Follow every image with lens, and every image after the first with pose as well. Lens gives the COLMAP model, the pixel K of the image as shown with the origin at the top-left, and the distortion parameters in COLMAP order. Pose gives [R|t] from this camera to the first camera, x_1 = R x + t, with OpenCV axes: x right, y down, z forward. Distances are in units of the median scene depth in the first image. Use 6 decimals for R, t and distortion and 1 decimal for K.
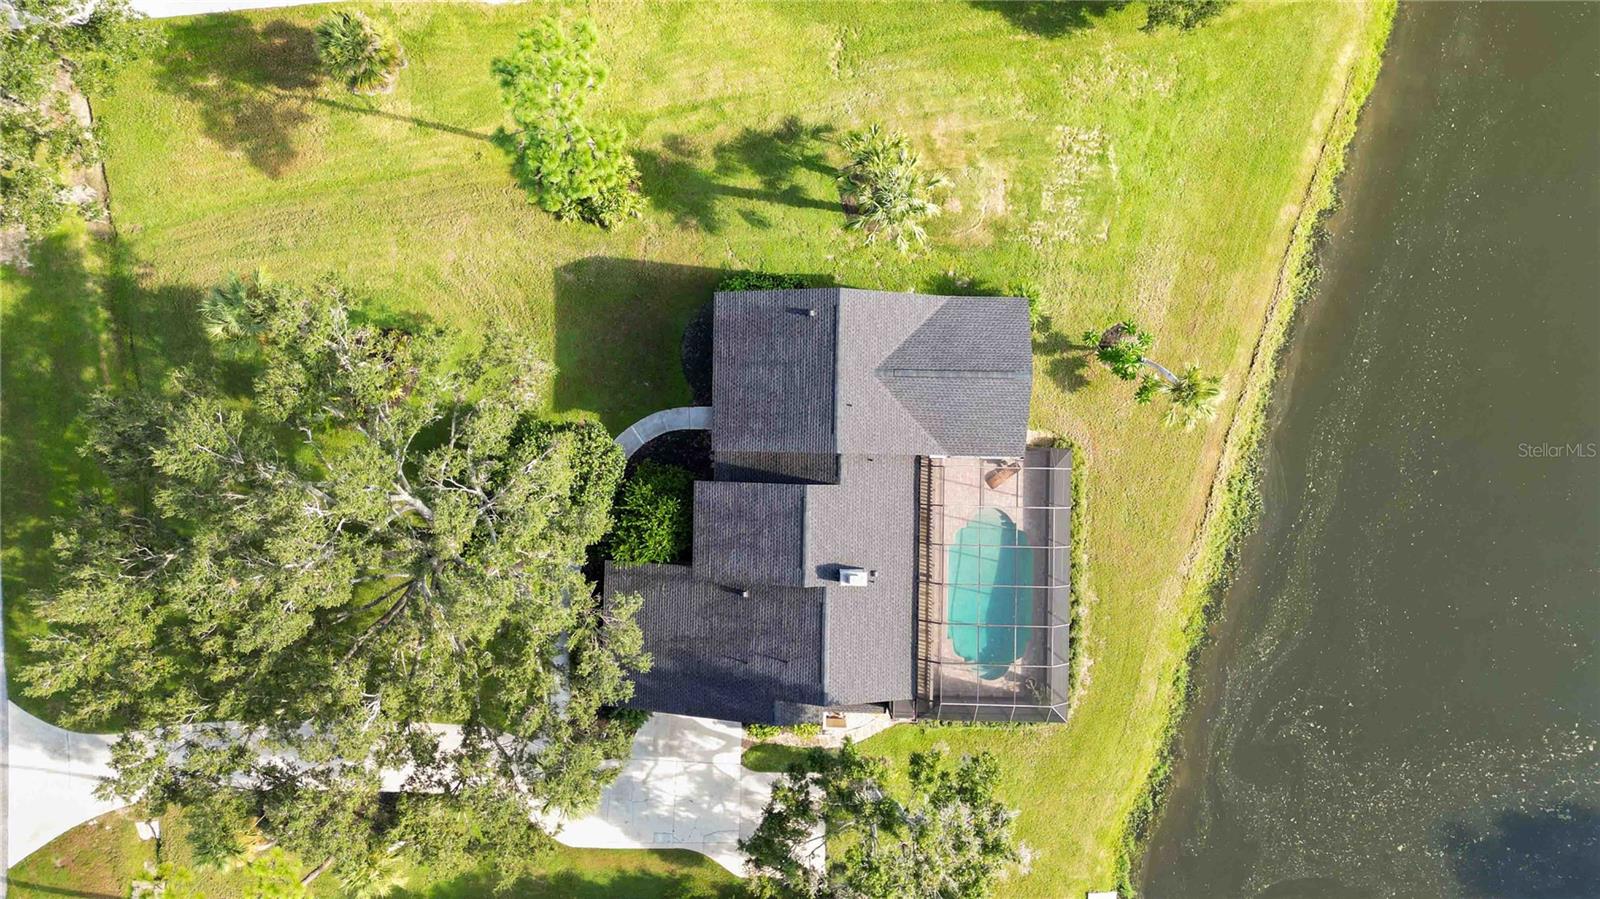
lens RADIAL K [[1118.4, 0, 800.0], [0, 1118.4, 449.5], [0, 0, 1]] dist [0.052844, -0.040116]
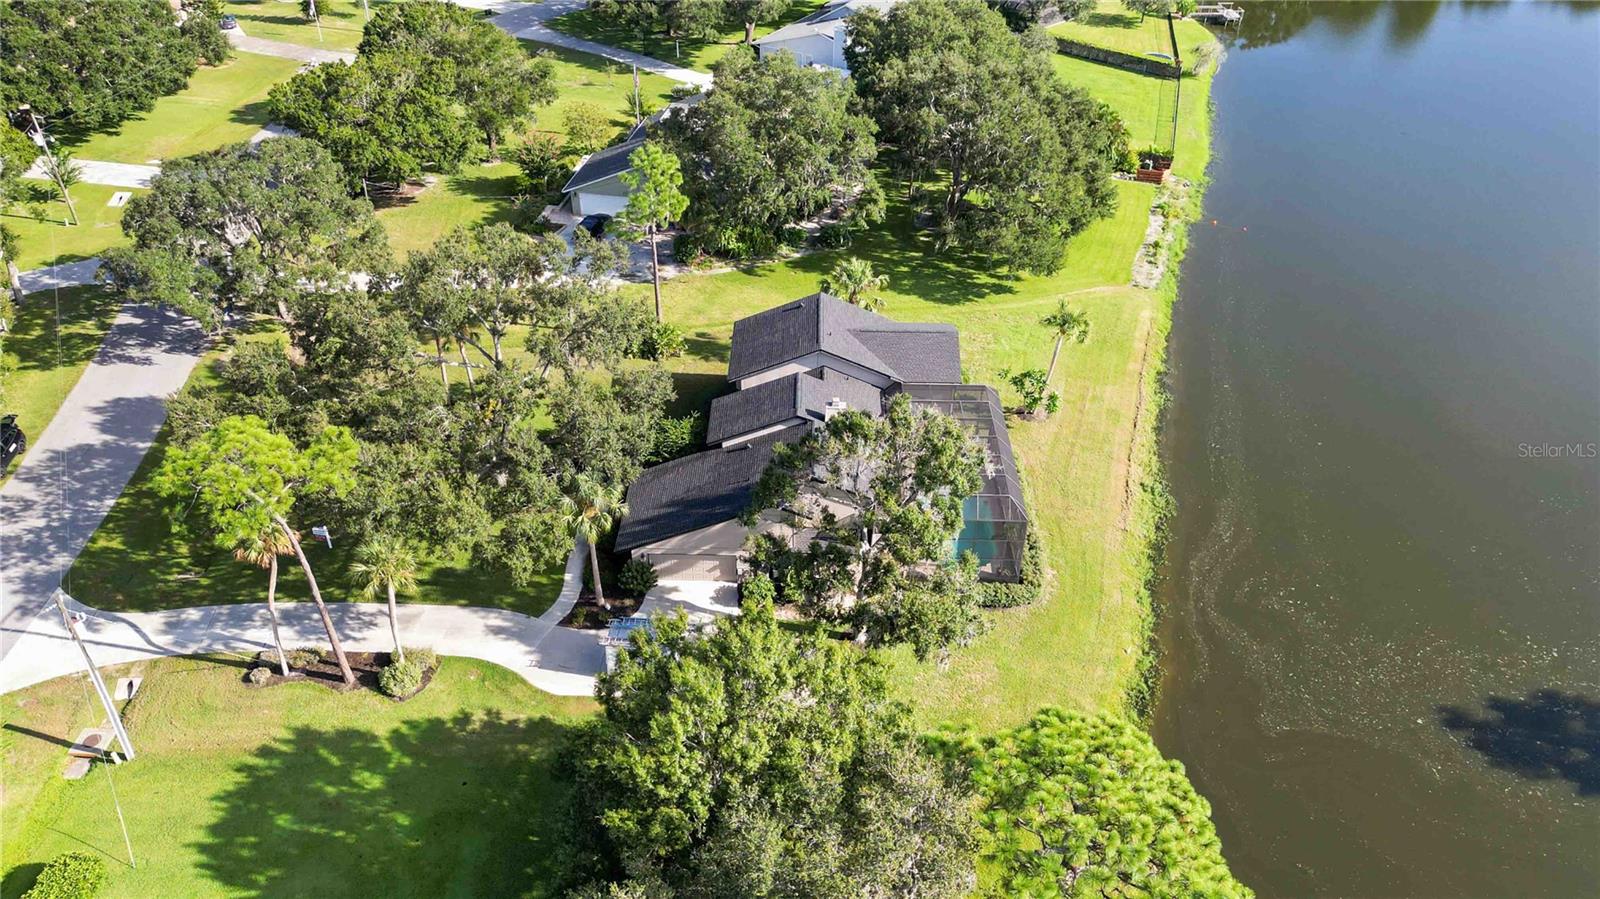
lens RADIAL K [[1118.4, 0, 800.0], [0, 1118.4, 449.5], [0, 0, 1]] dist [0.052844, -0.040116]
pose [[0.999879, 0.014883, -0.004503, 0.013761], [-0.011994, 0.553935, -0.832473, 1.173449], [-0.009896, 0.832427, 0.554047, 0.329629]]
